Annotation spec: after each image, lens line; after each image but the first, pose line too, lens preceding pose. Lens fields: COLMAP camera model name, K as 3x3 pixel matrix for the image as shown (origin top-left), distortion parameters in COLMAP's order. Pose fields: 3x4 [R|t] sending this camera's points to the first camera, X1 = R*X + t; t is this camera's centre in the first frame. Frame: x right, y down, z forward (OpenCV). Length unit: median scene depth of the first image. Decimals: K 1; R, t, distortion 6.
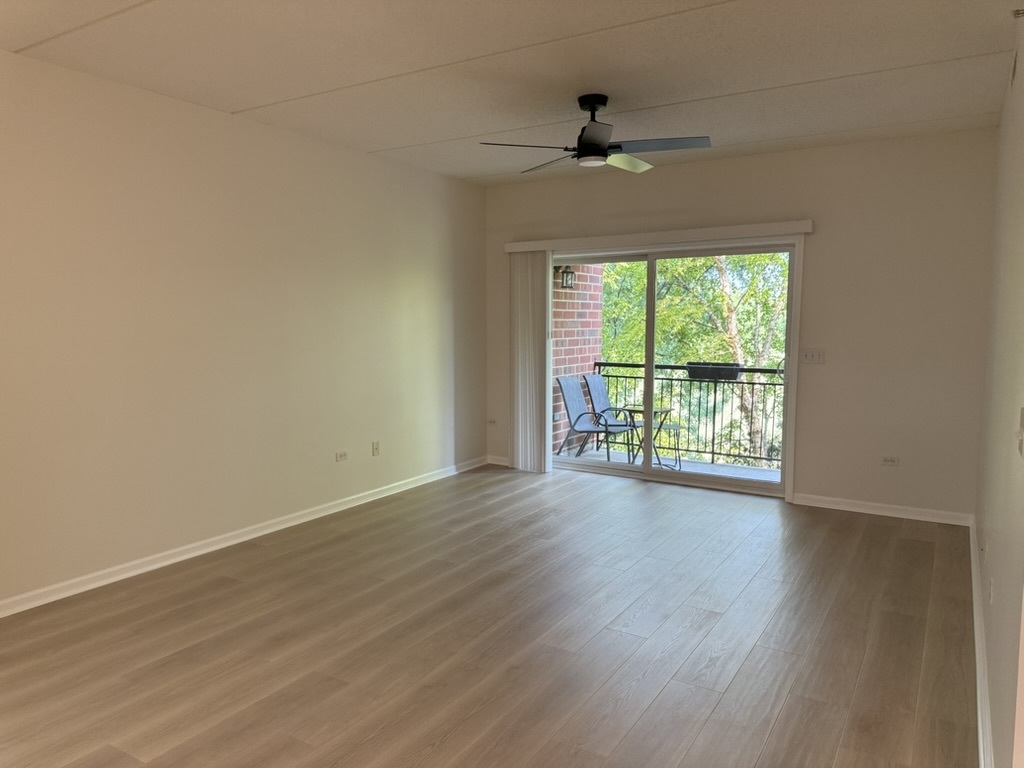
lens RADIAL K [[725.2, 0, 511.8], [0, 725.2, 384.1], [0, 0, 1]] dist [0.026514, -0.001664]
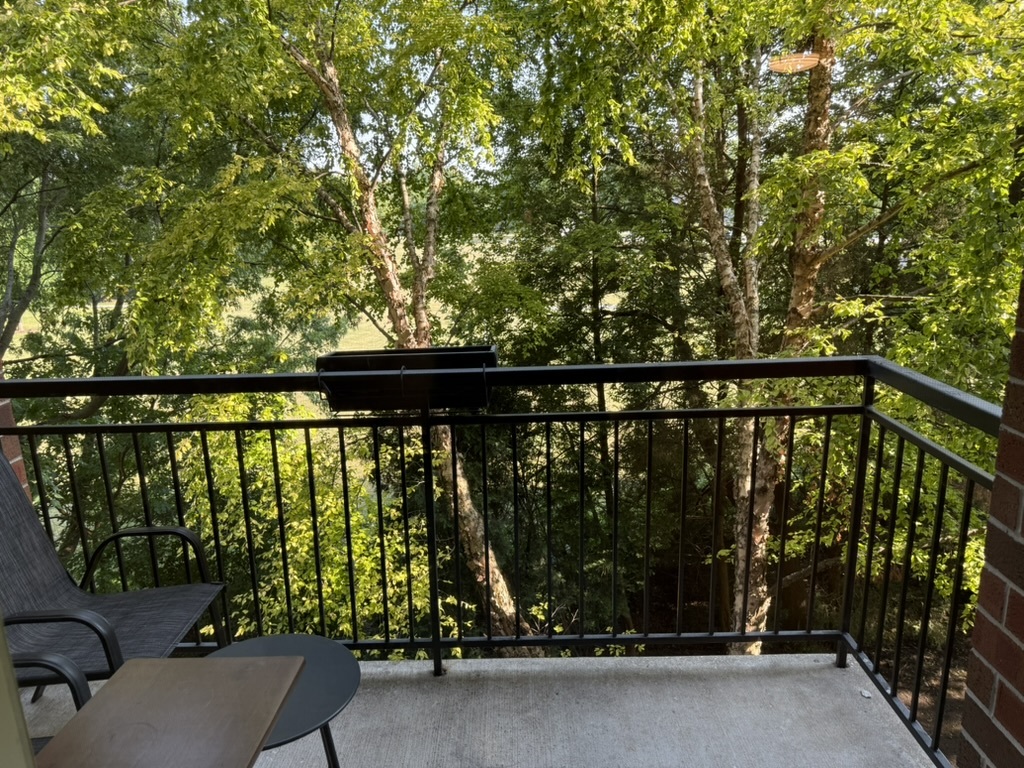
lens RADIAL K [[725.2, 0, 512.2], [0, 725.2, 383.7], [0, 0, 1]] dist [0.026514, -0.001664]
pose [[0.874946, -0.146983, 0.461373, 0.124881], [0.078923, 0.983363, 0.163608, -0.036298], [-0.477745, -0.106735, 0.871990, 0.455514]]
